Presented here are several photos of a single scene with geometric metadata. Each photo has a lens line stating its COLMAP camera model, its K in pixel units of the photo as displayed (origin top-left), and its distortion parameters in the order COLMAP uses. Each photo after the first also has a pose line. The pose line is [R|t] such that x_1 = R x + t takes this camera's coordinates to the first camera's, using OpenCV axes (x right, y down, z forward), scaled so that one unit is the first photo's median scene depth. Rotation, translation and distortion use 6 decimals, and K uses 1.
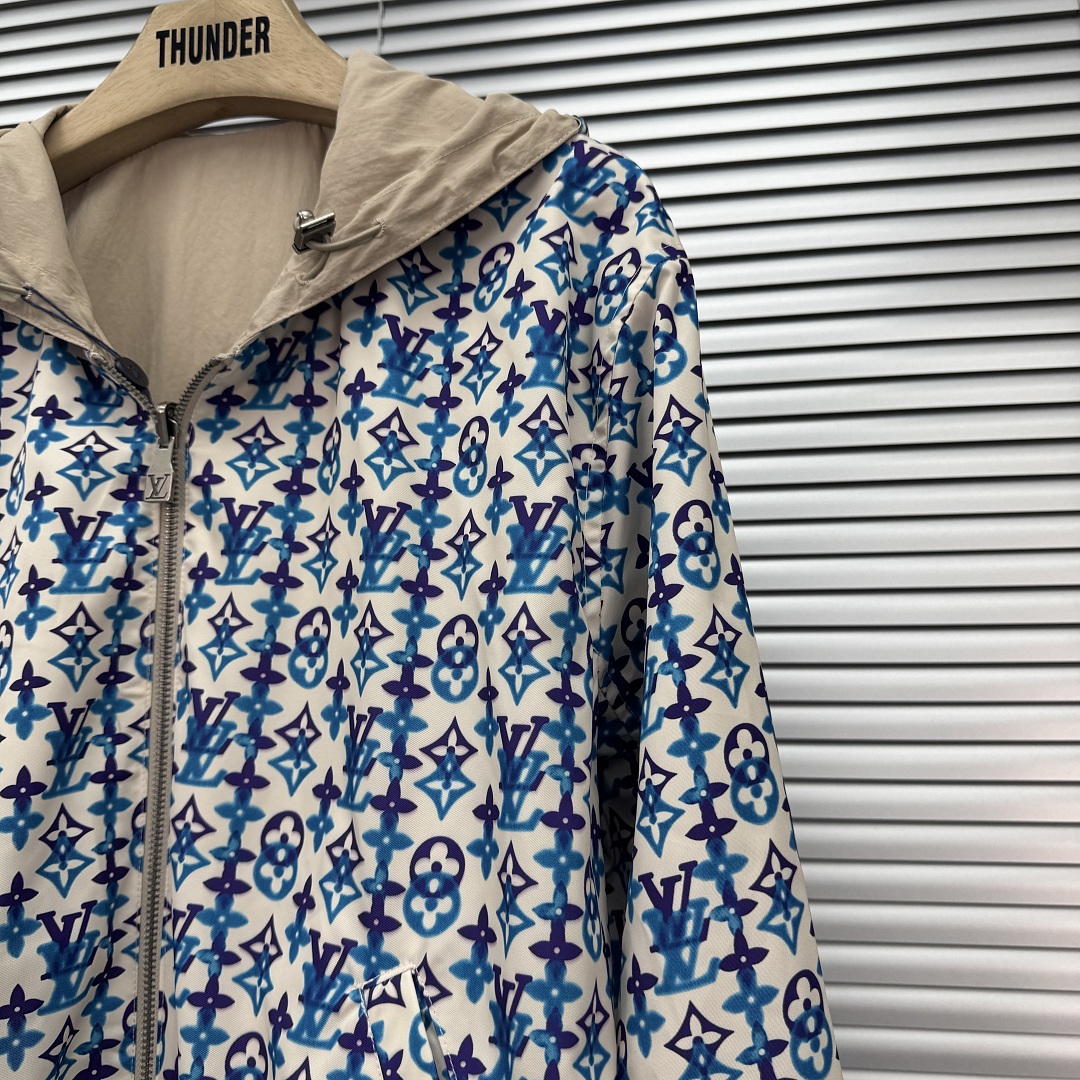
lens RADIAL K [[1058.5, 0, 560.2], [0, 1058.5, 538.8], [0, 0, 1]] dist [0.101710, -0.245628]
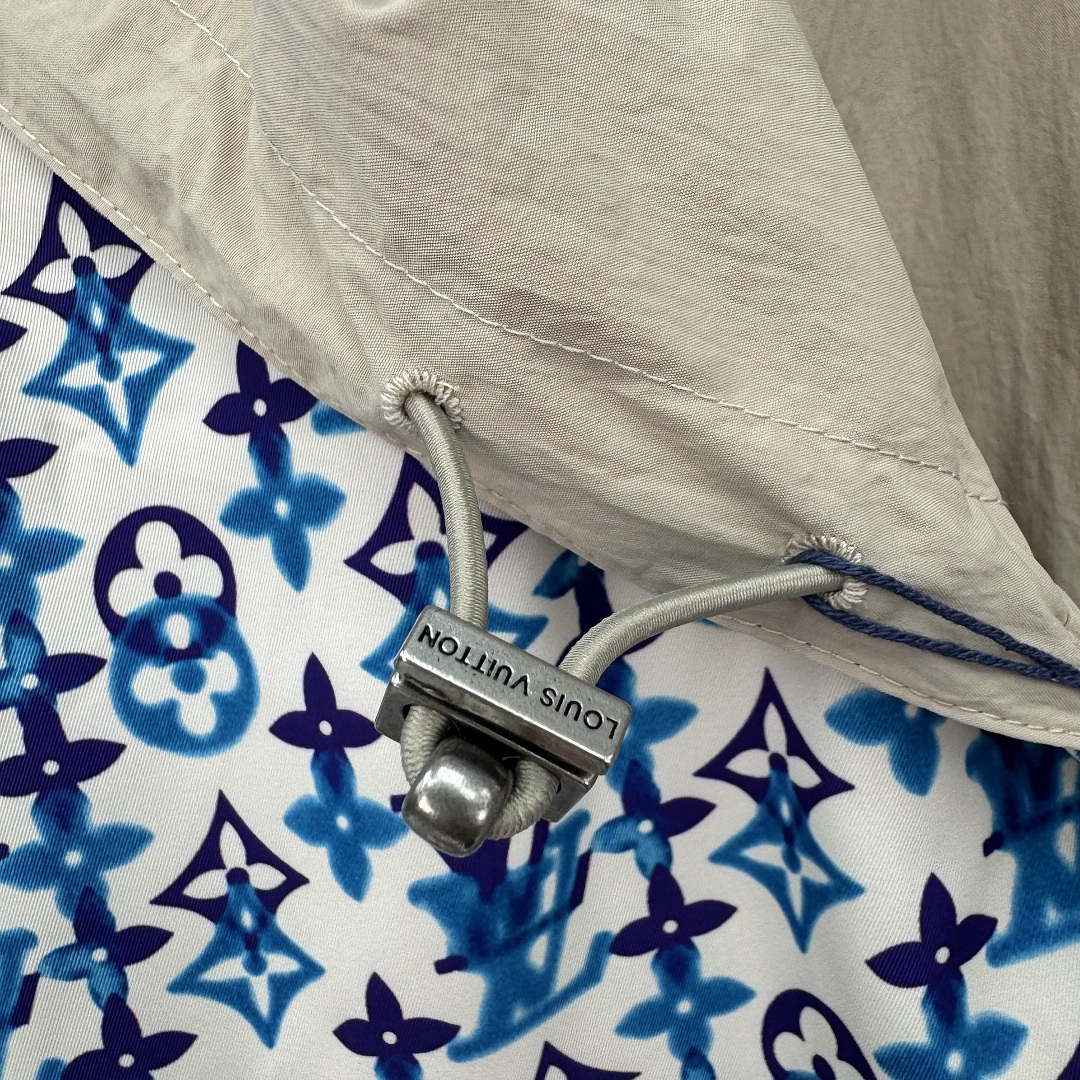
lens RADIAL K [[1073.9, 0, 539.9], [0, 1073.9, 465.4], [0, 0, 1]] dist [-0.009123, 0.004739]
pose [[0.987675, -0.107038, -0.114197, -0.514416], [0.147989, 0.876199, 0.458666, -0.347493], [0.050964, -0.469913, 0.881240, 0.792701]]
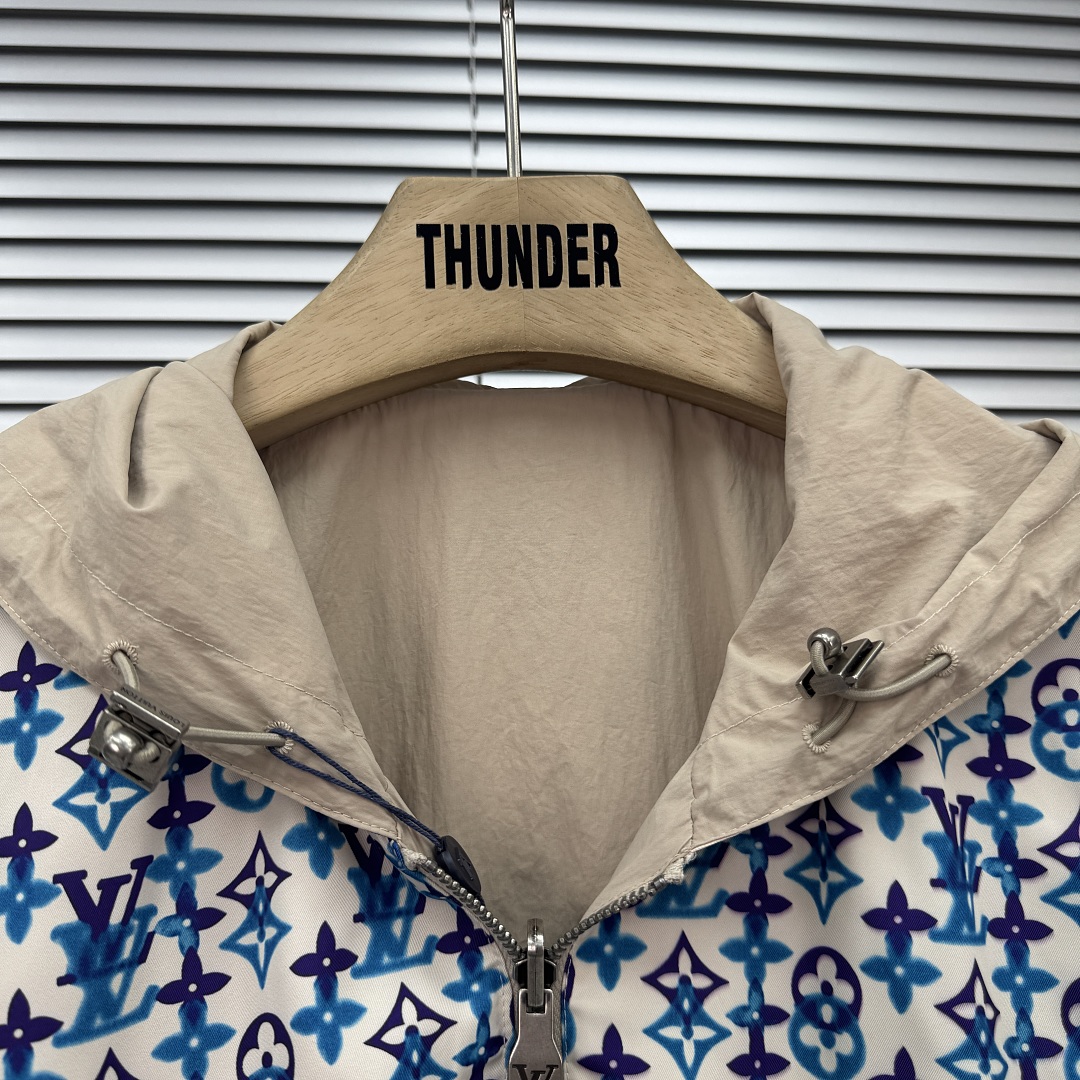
lens RADIAL K [[1058.5, 0, 560.2], [0, 1058.5, 538.8], [0, 0, 1]] dist [0.101710, -0.245628]
pose [[0.966430, 0.011803, 0.256659, -0.487635], [-0.014916, 0.999837, 0.010187, -0.330481], [-0.256496, -0.013674, 0.966448, 0.427855]]
